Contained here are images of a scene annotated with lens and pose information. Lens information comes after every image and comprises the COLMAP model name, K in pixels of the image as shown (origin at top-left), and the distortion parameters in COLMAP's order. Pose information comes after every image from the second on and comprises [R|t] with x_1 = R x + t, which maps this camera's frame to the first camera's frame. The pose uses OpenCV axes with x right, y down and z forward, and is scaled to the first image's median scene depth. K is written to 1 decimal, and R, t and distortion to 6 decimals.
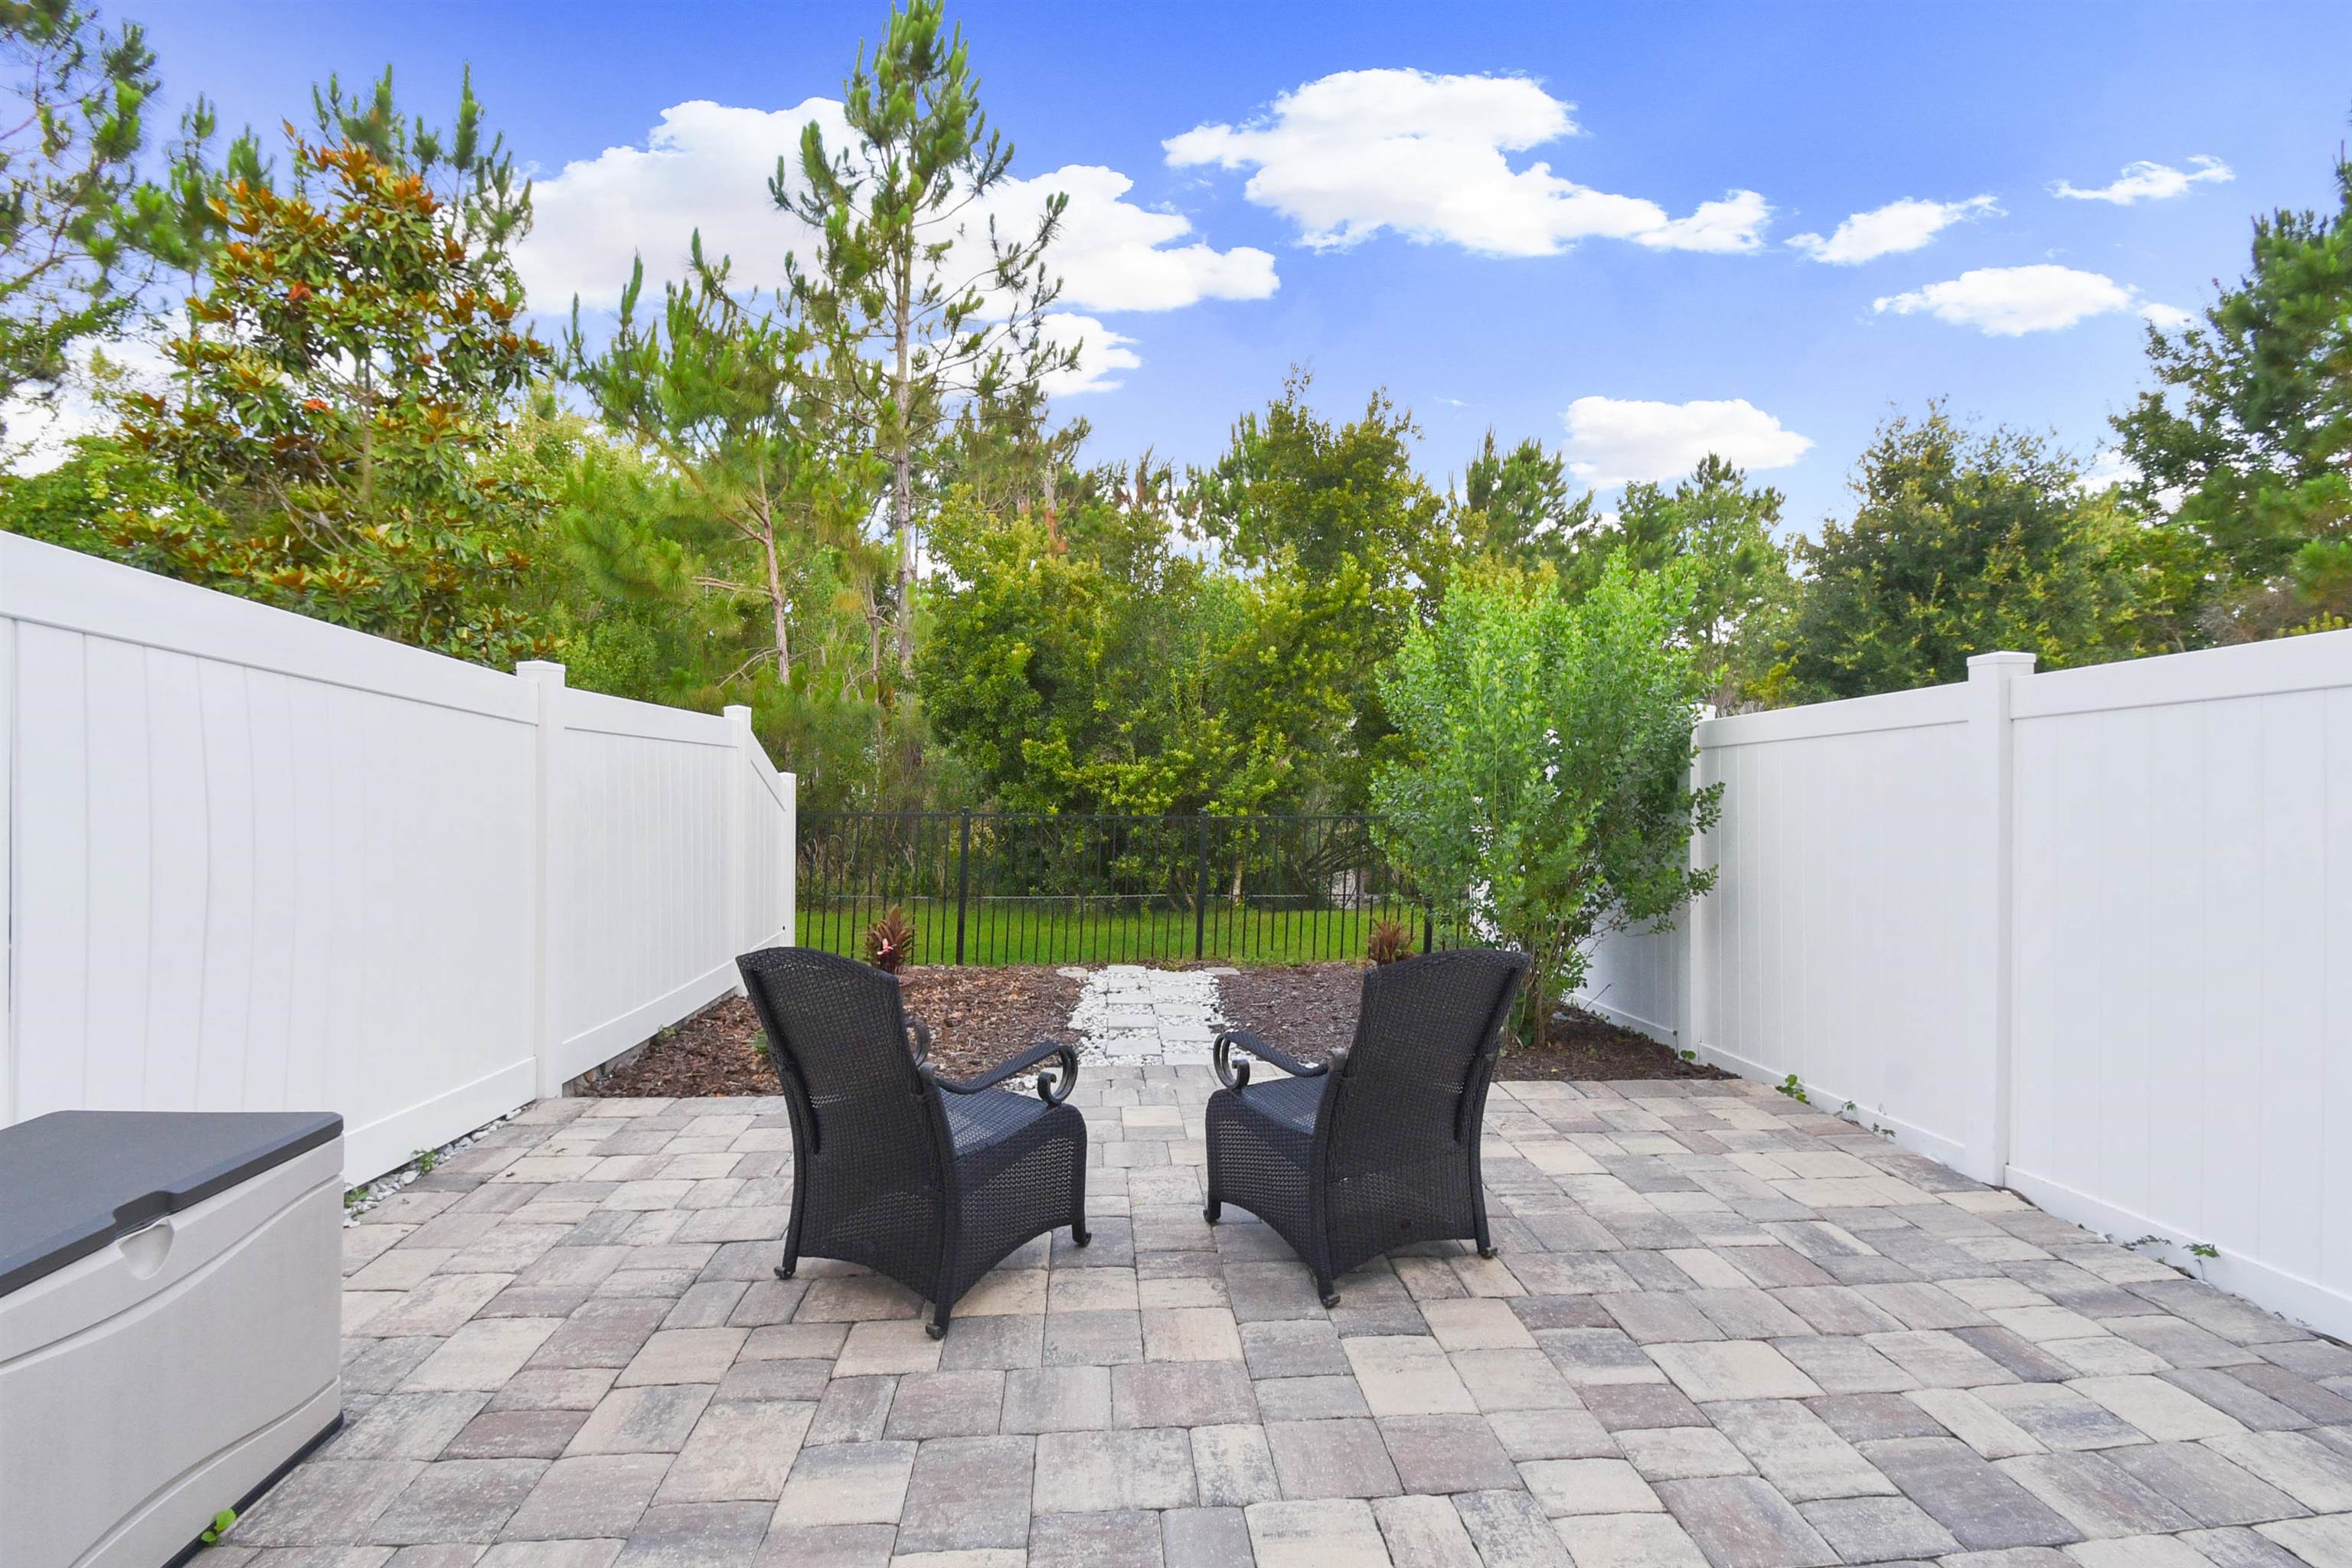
lens RADIAL K [[1077.5, 0, 1168.7], [0, 1077.5, 775.9], [0, 0, 1]] dist [0.029003, -0.025339]
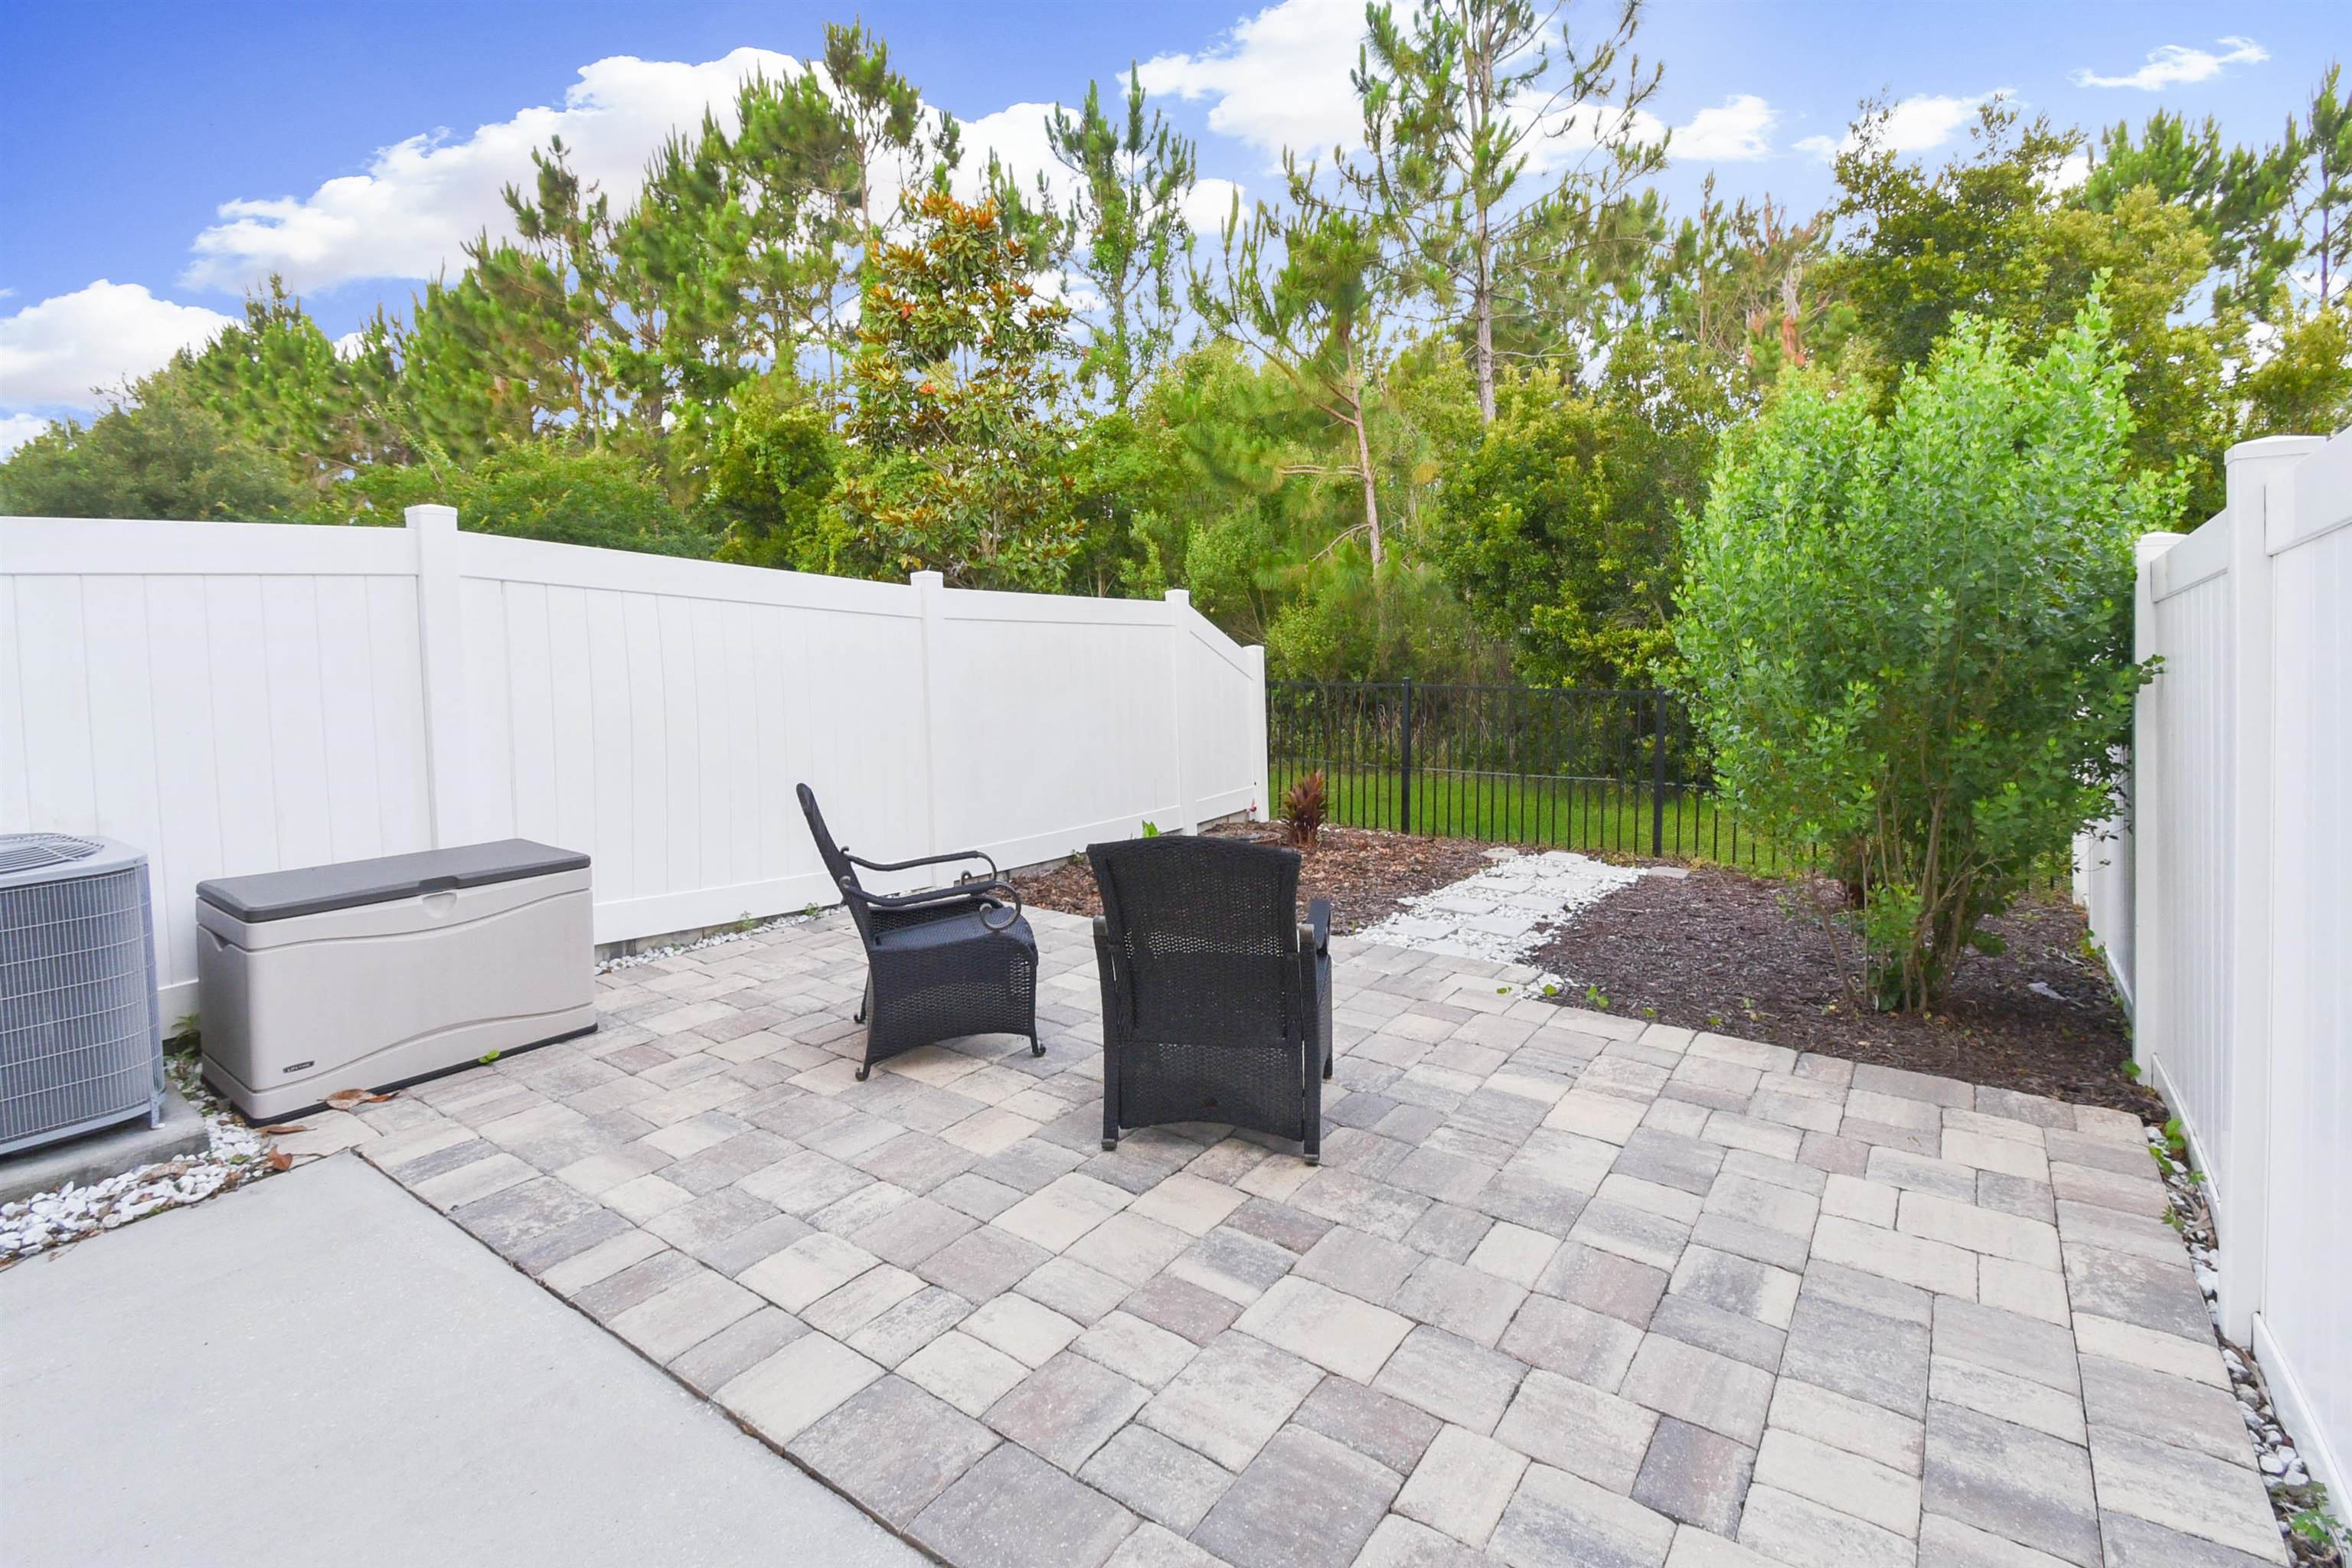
lens RADIAL K [[1100.0, 0, 1167.6], [0, 1100.0, 702.4], [0, 0, 1]] dist [0.027569, -0.018305]
pose [[0.758309, 0.027006, -0.651335, 0.837058], [0.011102, 0.998462, 0.054324, -0.017156], [0.651800, -0.048426, 0.756843, 0.204391]]
